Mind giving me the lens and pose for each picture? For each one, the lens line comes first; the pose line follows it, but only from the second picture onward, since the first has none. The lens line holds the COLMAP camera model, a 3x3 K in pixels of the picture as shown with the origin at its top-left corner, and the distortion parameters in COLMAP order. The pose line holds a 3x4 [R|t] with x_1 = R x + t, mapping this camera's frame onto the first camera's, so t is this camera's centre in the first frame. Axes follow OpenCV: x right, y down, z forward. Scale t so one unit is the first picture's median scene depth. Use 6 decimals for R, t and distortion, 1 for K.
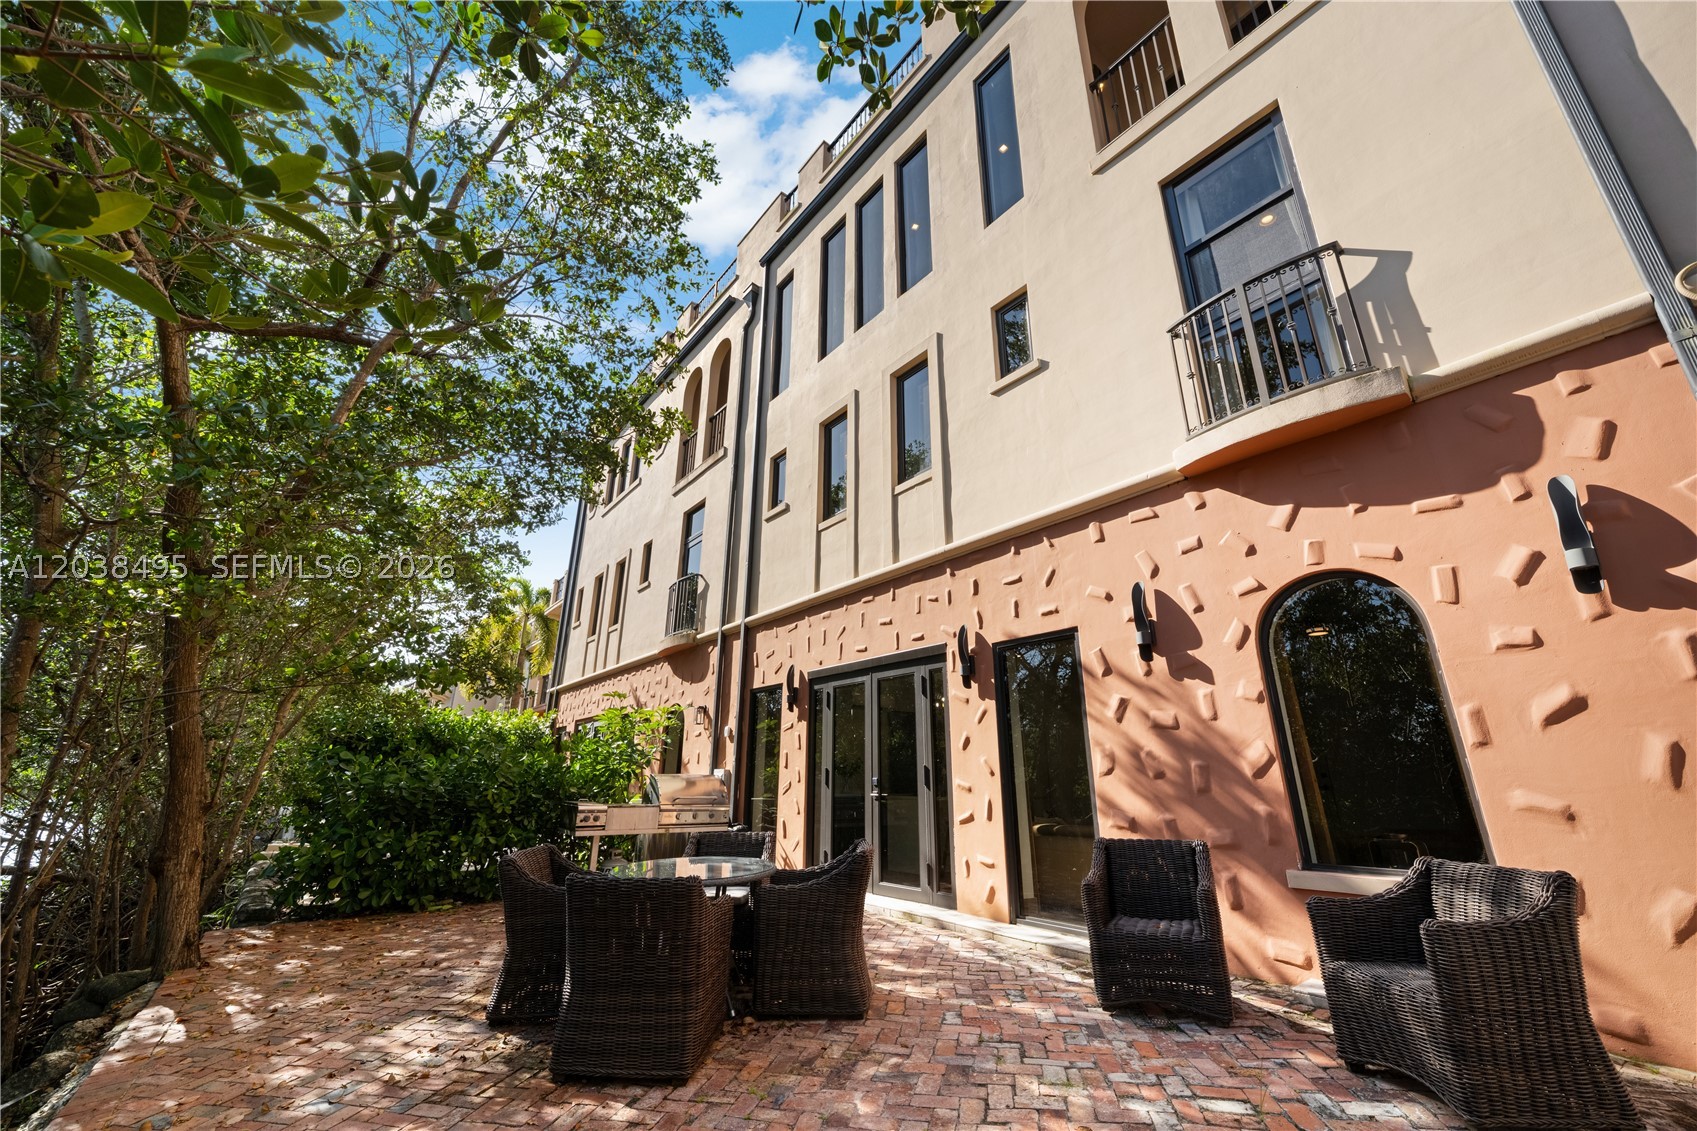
lens RADIAL K [[660.4, 0, 848.5], [0, 660.4, 565.5], [0, 0, 1]] dist [-0.000359, 0.000519]
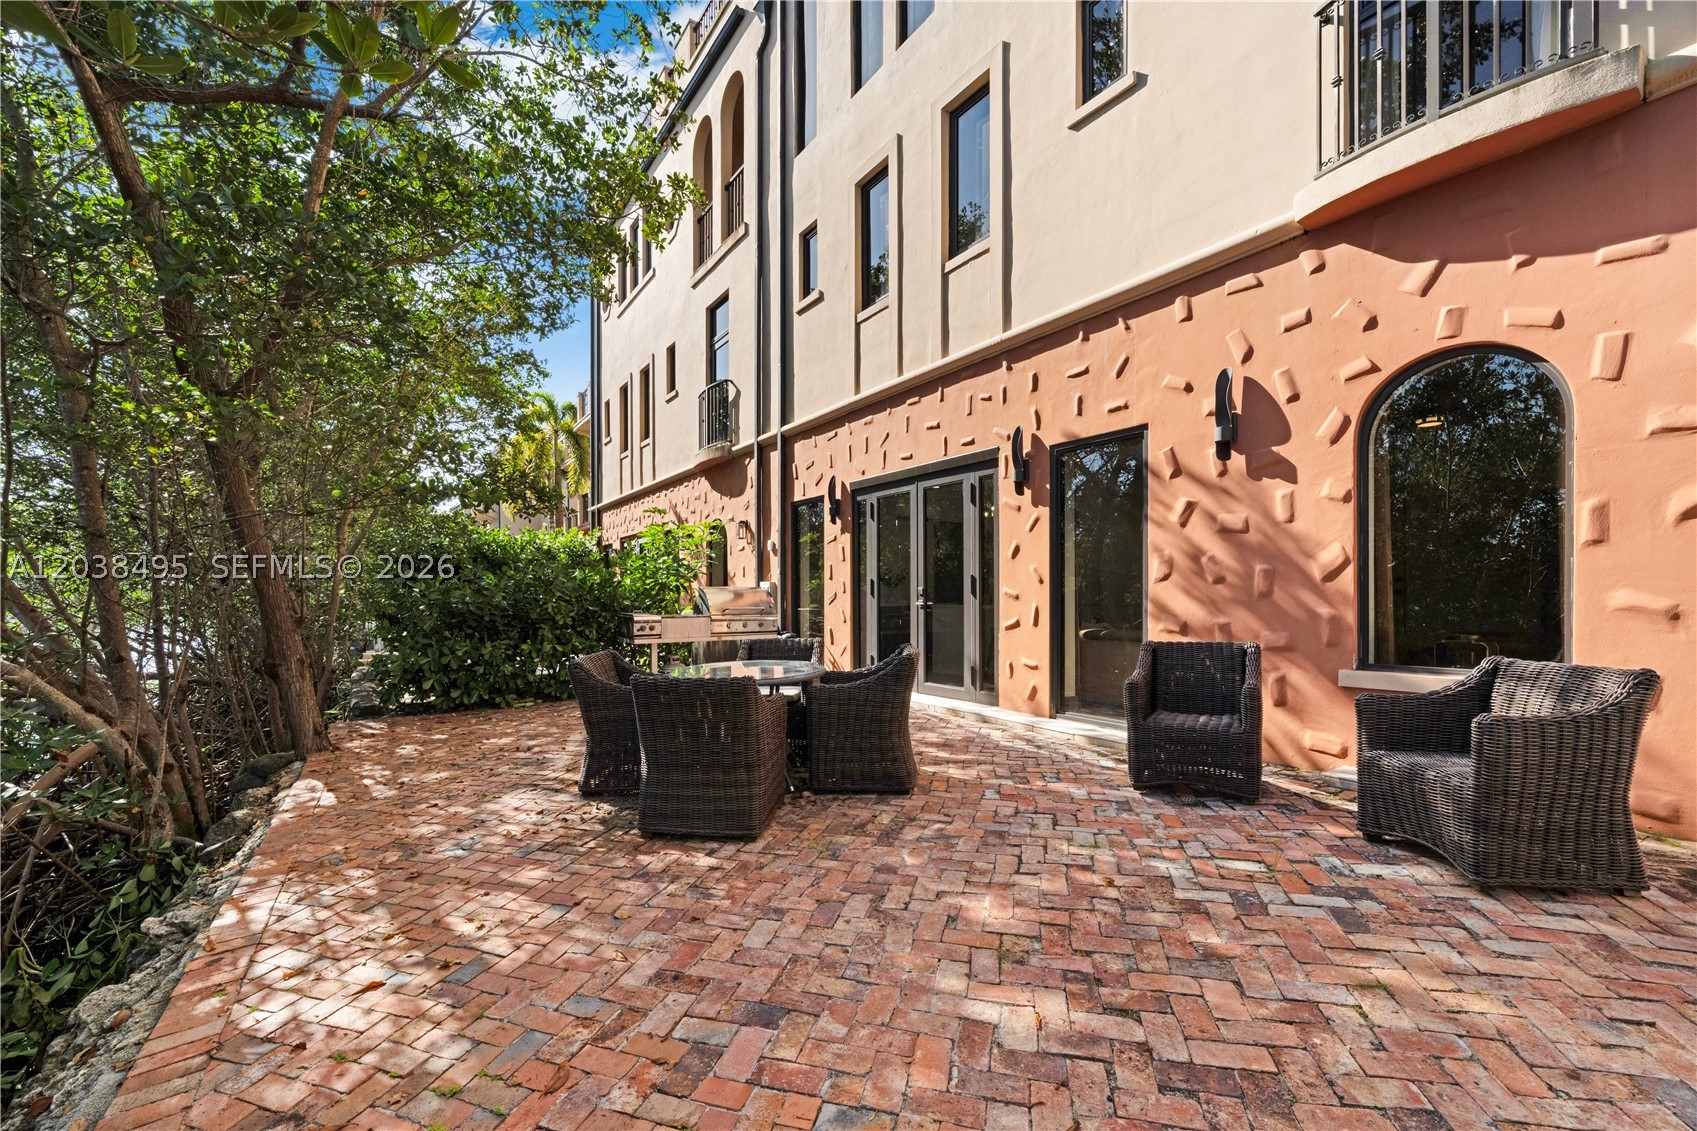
lens RADIAL K [[702.1, 0, 844.0], [0, 702.1, 597.4], [0, 0, 1]] dist [0.001865, 0.000385]
pose [[0.997303, -0.009191, -0.072814, 0.002087], [0.032334, 0.945674, 0.323503, -0.009560], [0.065885, -0.324985, 0.943421, -0.009771]]
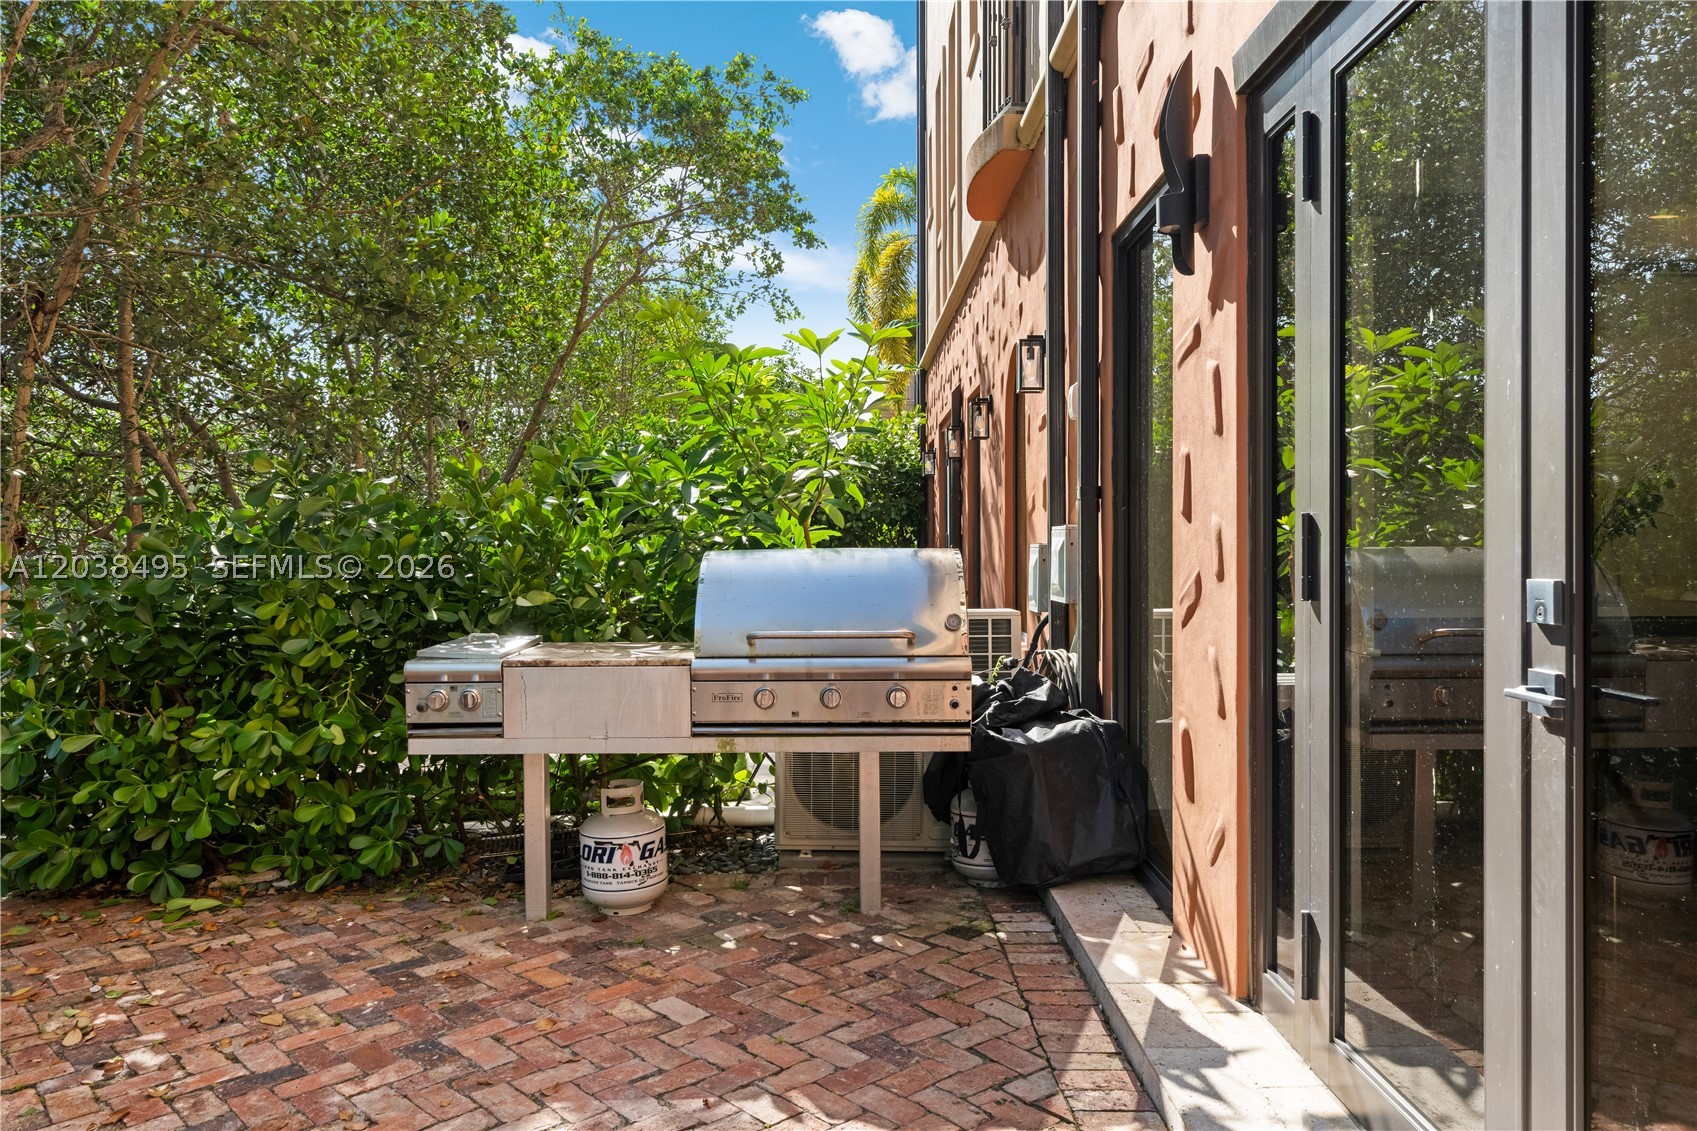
lens RADIAL K [[1175.9, 0, 848.5], [0, 1175.9, 565.5], [0, 0, 1]] dist [0.000193, 0.000057]
pose [[0.790242, 0.000465, -0.612794, 0.057353], [0.209198, 0.939719, 0.270489, 0.163026], [0.575980, -0.341948, 0.742508, 0.543038]]
